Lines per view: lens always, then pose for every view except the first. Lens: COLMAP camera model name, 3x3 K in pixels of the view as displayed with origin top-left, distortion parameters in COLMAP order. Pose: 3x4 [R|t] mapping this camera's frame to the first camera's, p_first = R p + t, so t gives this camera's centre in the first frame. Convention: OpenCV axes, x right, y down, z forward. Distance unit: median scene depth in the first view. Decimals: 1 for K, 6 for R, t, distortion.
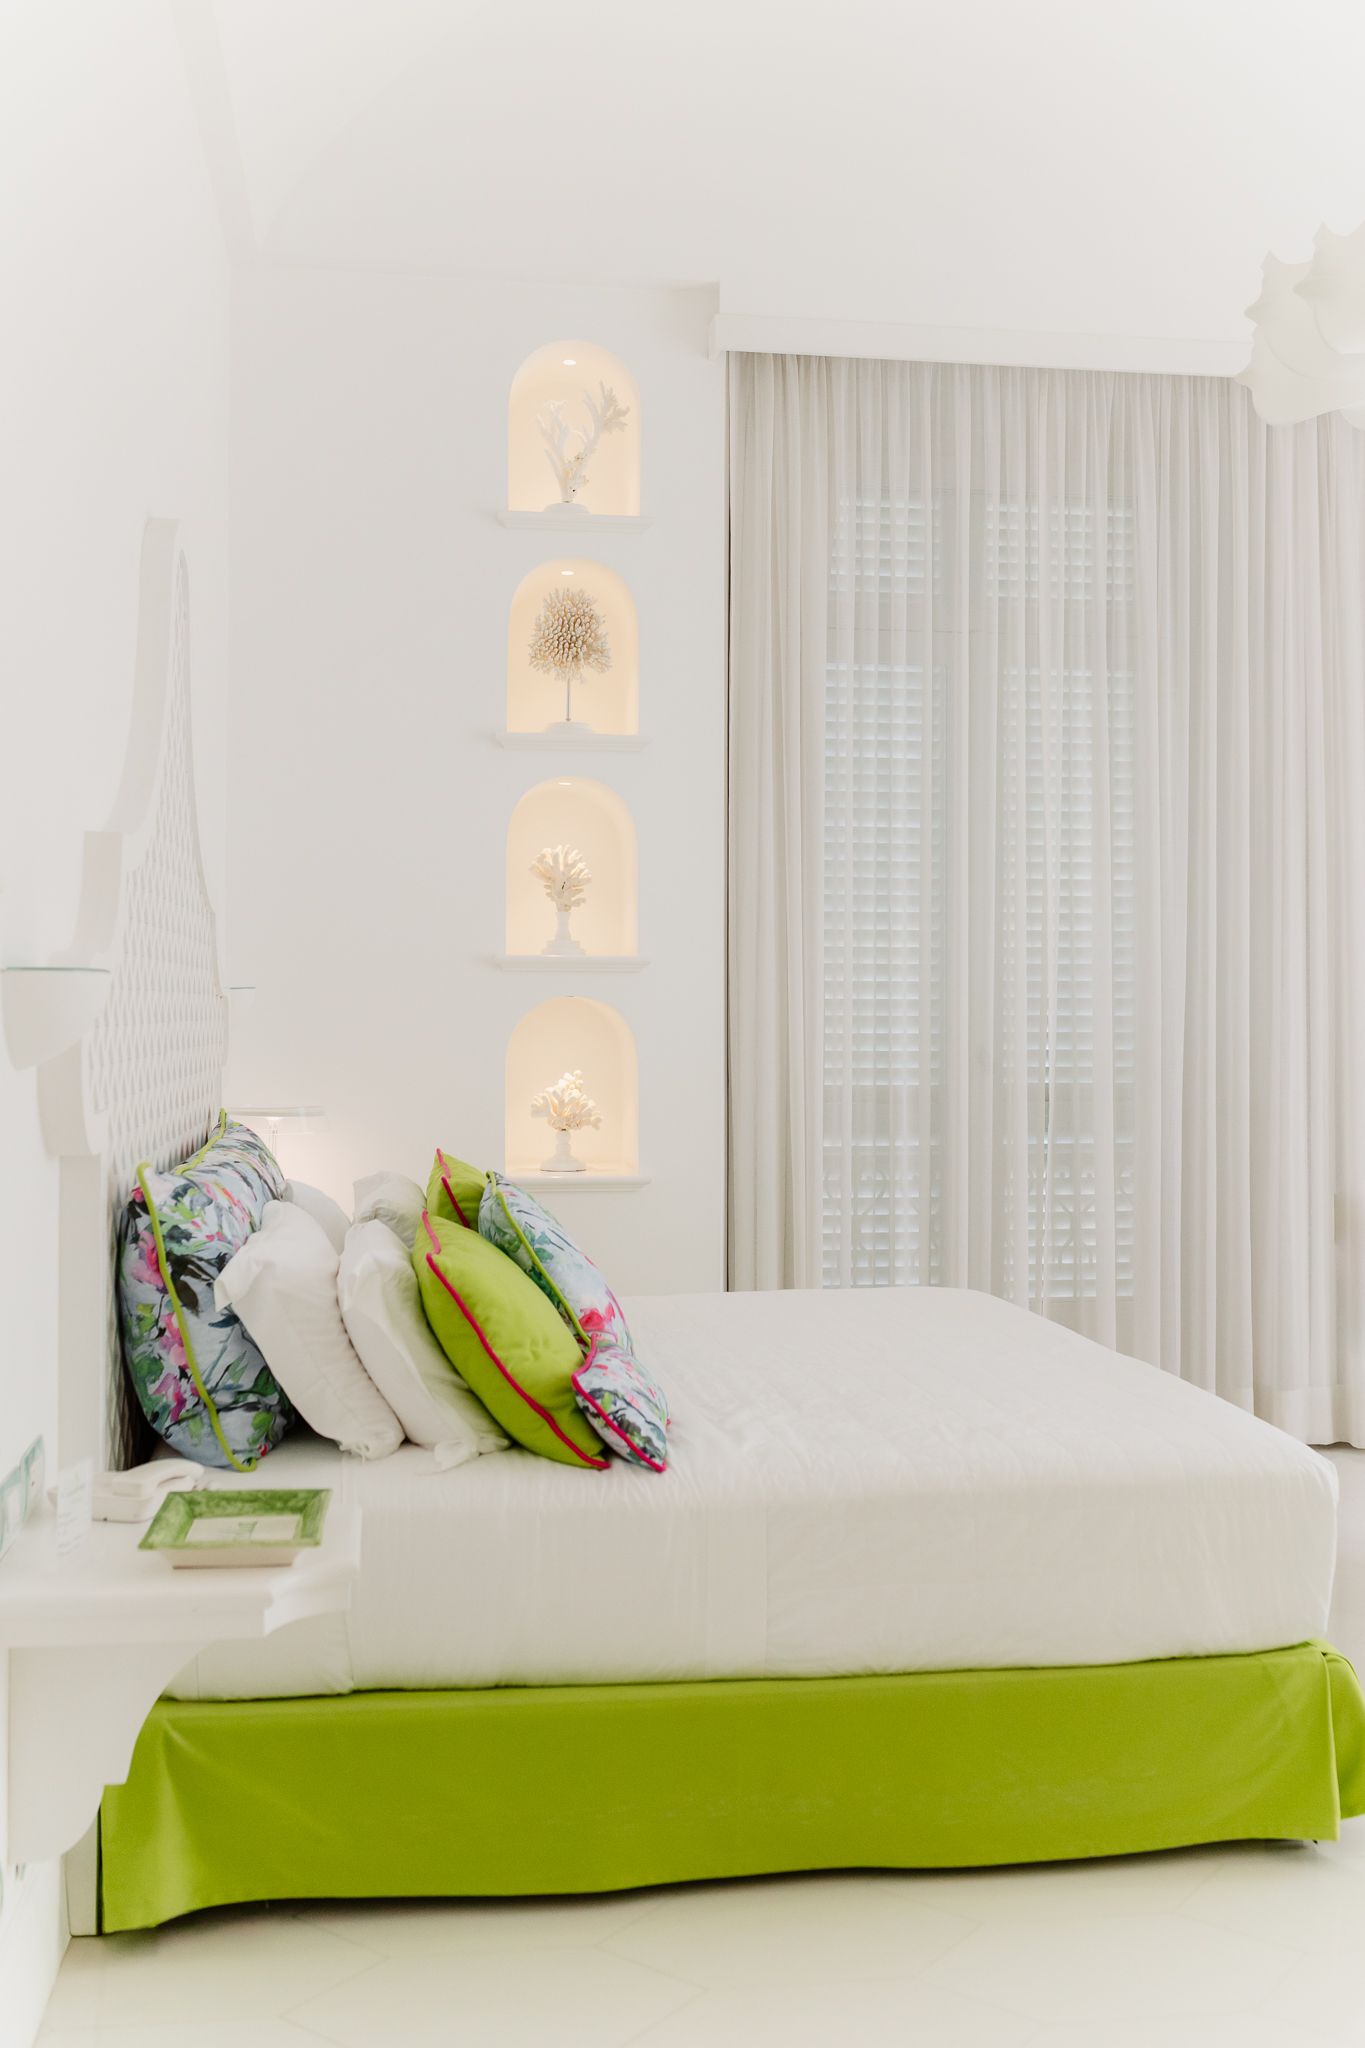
lens RADIAL K [[1908.0, 0, 684.7], [0, 1908.0, 1029.4], [0, 0, 1]] dist [-0.004787, 0.000000]
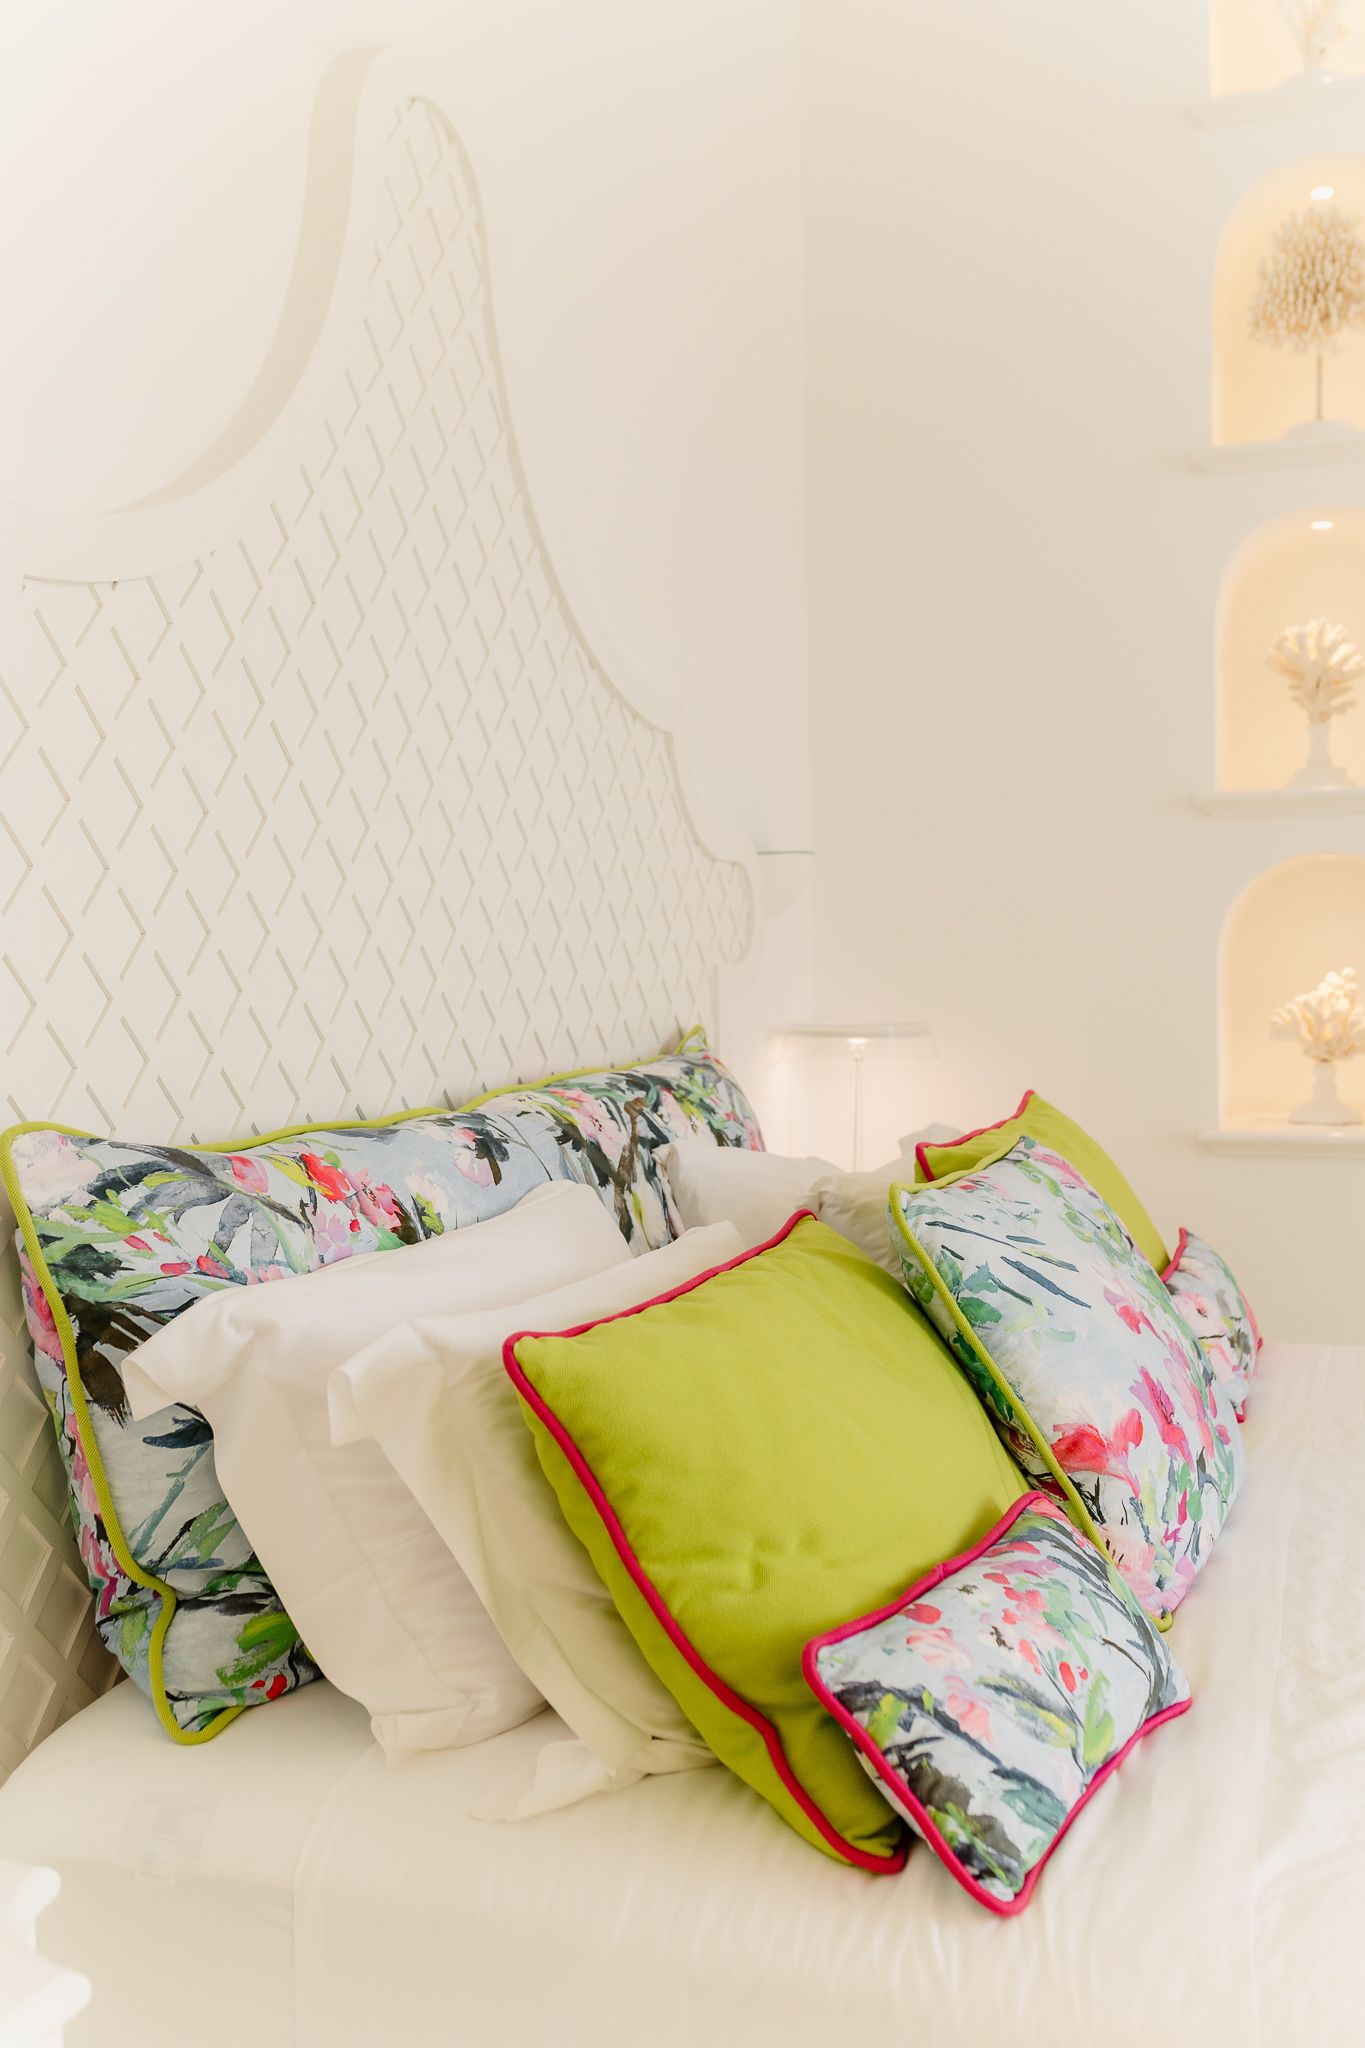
lens RADIAL K [[1908.0, 0, 677.2], [0, 1908.0, 1018.5], [0, 0, 1]] dist [-0.004787, 0.000000]
pose [[0.868763, 0.000460, -0.495228, 0.127115], [0.017069, 0.999378, 0.030871, 0.027335], [0.494934, -0.035273, 0.868214, 0.618172]]
